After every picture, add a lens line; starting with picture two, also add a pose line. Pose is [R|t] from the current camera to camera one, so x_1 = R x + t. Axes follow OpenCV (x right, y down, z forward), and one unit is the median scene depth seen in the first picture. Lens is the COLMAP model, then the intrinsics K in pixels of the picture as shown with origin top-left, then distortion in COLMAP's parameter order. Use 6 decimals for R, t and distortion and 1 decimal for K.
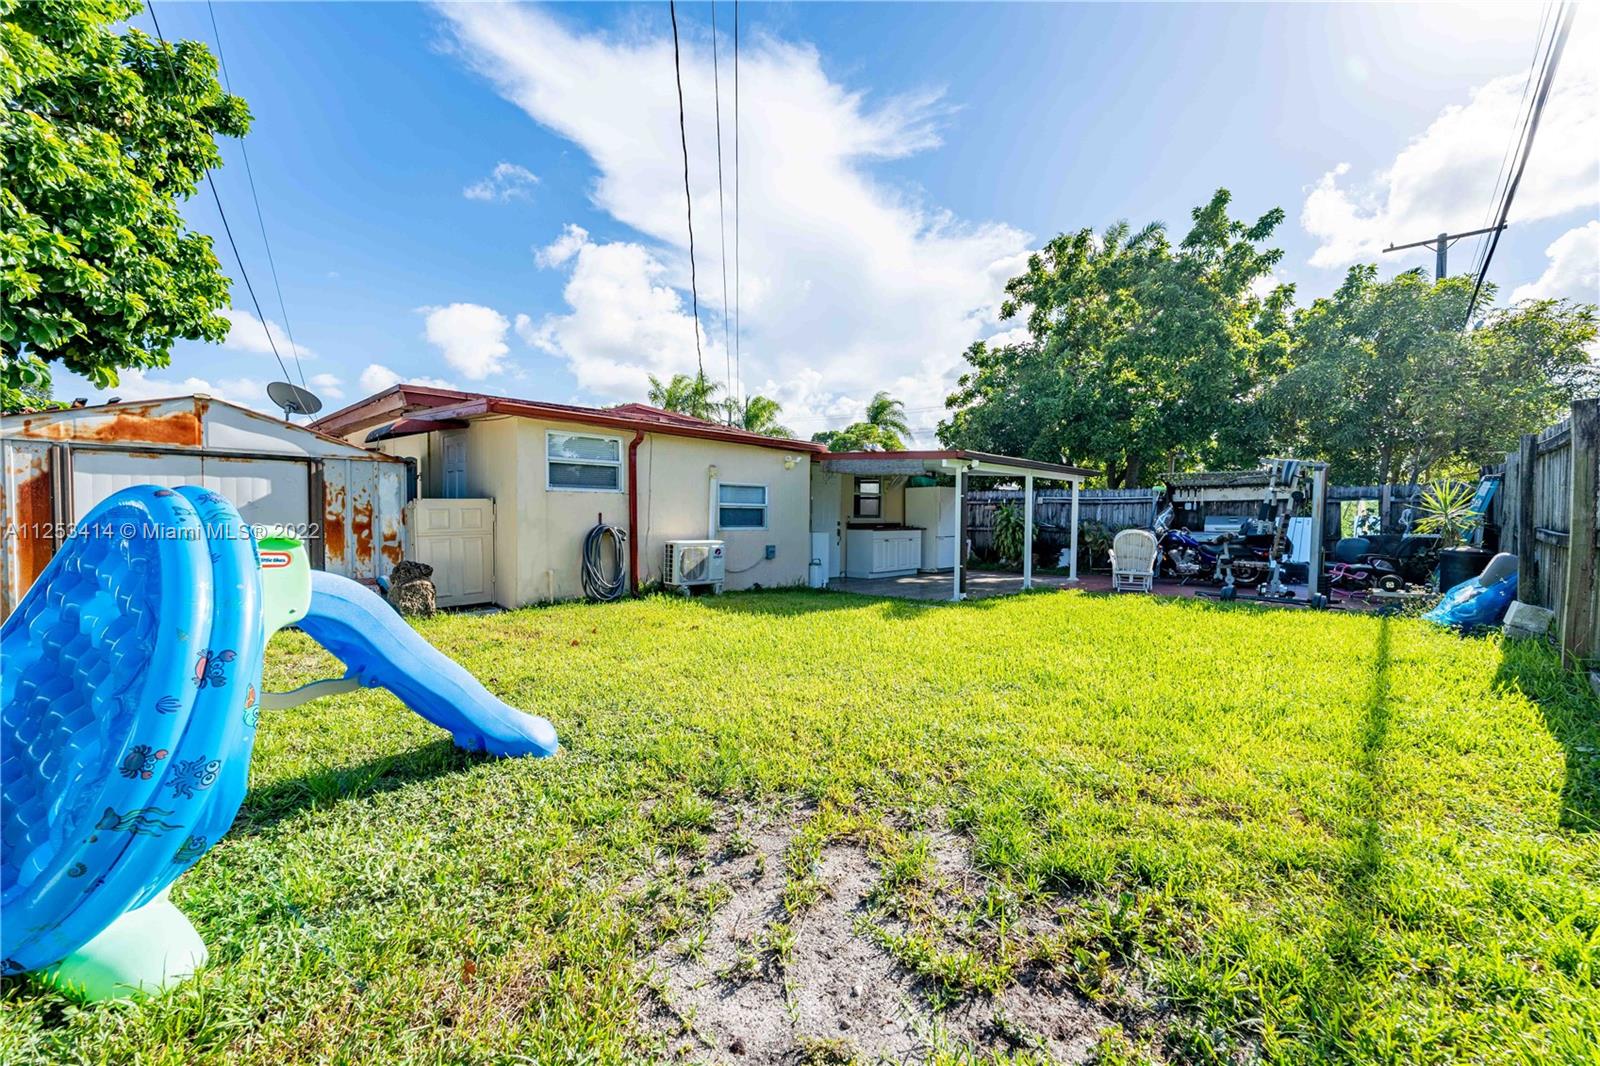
lens RADIAL K [[647.8, 0, 799.8], [0, 647.8, 533.3], [0, 0, 1]] dist [0.002116, -0.001230]
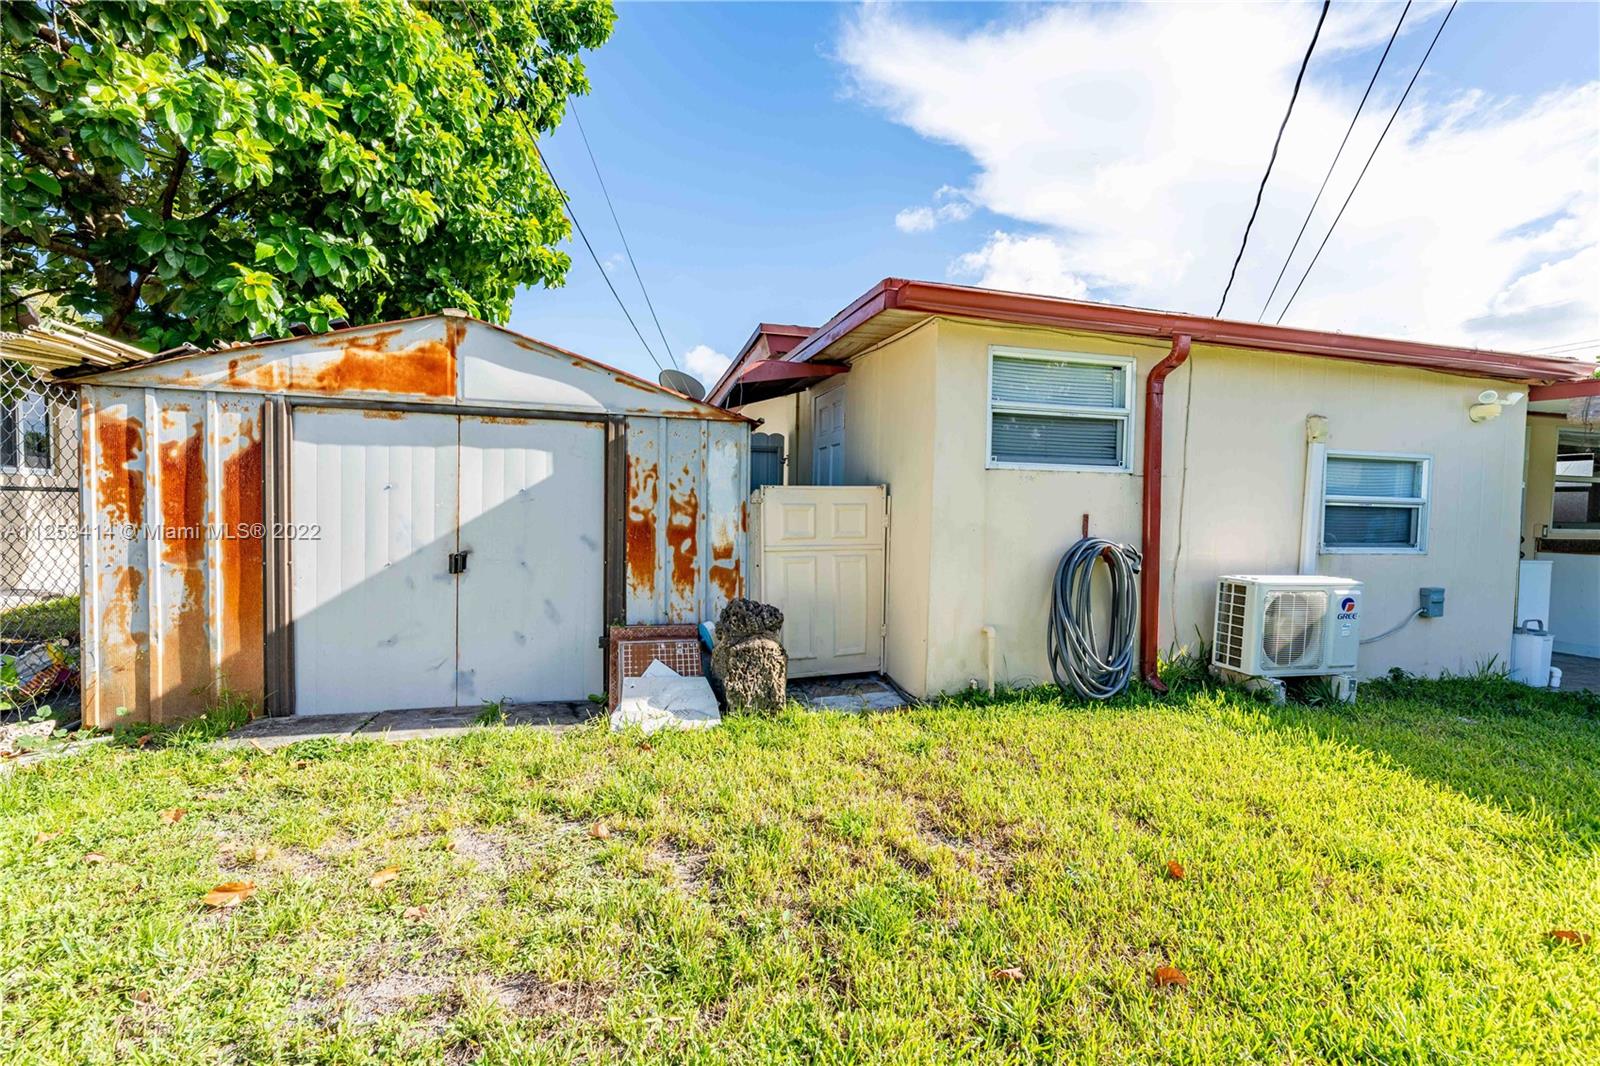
lens RADIAL K [[647.8, 0, 799.0], [0, 647.8, 535.3], [0, 0, 1]] dist [0.002116, -0.001230]
pose [[0.848617, 0.025907, -0.528374, -0.274913], [-0.026034, 0.999635, 0.007202, -0.015234], [0.528367, 0.007644, 0.848981, 0.552678]]
